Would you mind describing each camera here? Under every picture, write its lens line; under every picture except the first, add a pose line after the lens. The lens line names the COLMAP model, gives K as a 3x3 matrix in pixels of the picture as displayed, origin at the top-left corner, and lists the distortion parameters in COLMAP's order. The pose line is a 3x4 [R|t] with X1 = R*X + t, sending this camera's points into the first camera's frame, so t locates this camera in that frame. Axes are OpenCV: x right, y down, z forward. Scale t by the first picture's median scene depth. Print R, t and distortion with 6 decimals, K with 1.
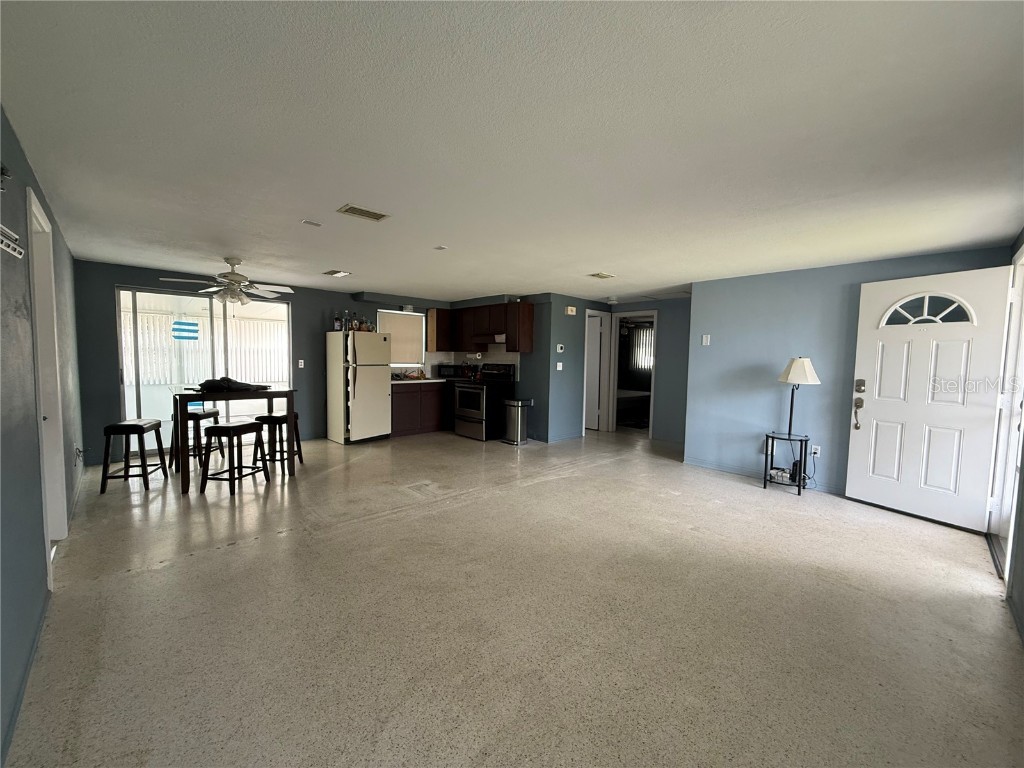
lens RADIAL K [[407.5, 0, 512.0], [0, 407.5, 383.2], [0, 0, 1]] dist [-0.000274, 0.000604]
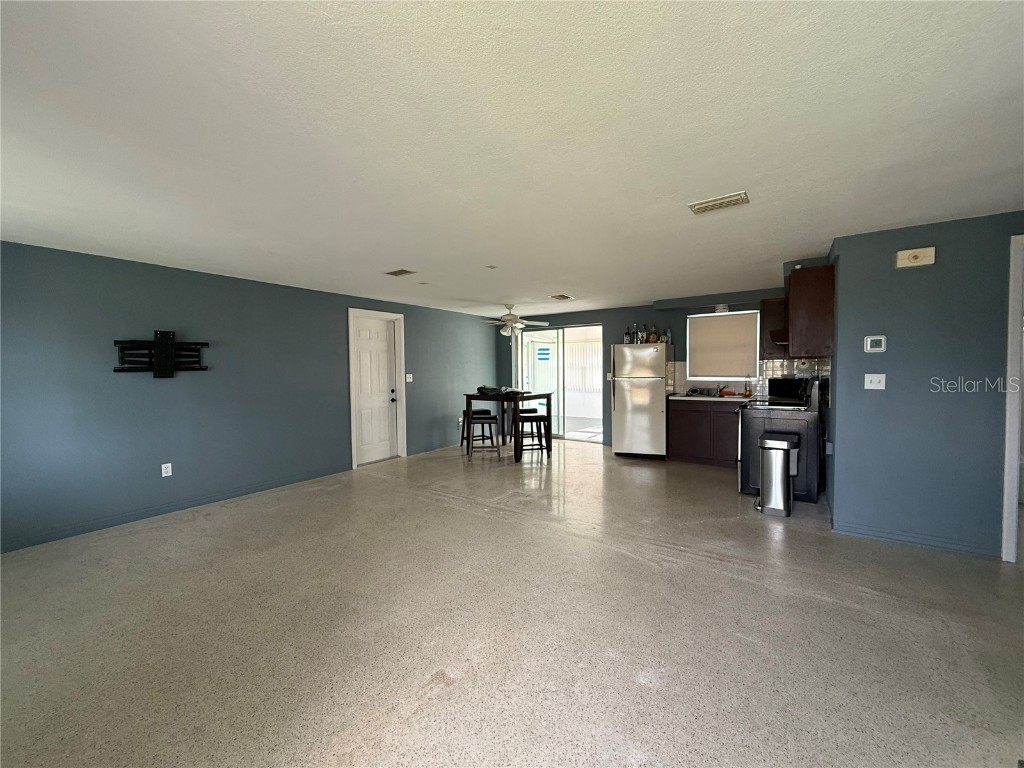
lens RADIAL K [[407.5, 0, 509.5], [0, 407.5, 383.7], [0, 0, 1]] dist [-0.000274, 0.000604]
pose [[0.198183, 0.015734, -0.980039, 0.489229], [-0.048517, 0.998803, 0.006224, -0.020885], [0.978964, 0.046315, 0.198709, 0.474189]]
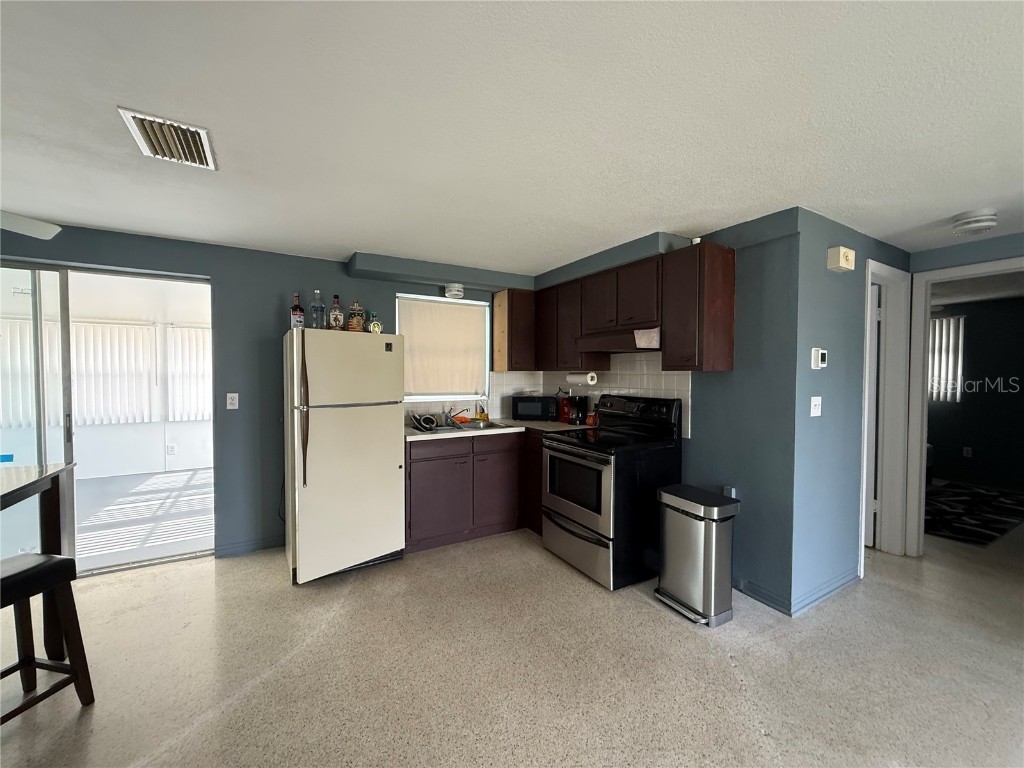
lens RADIAL K [[407.5, 0, 512.0], [0, 407.5, 384.5], [0, 0, 1]] dist [-0.000274, 0.000604]
pose [[0.971364, -0.007267, -0.237486, -0.064388], [-0.001685, 0.999296, -0.037472, -0.046380], [0.237591, 0.036799, 0.970668, 0.555687]]
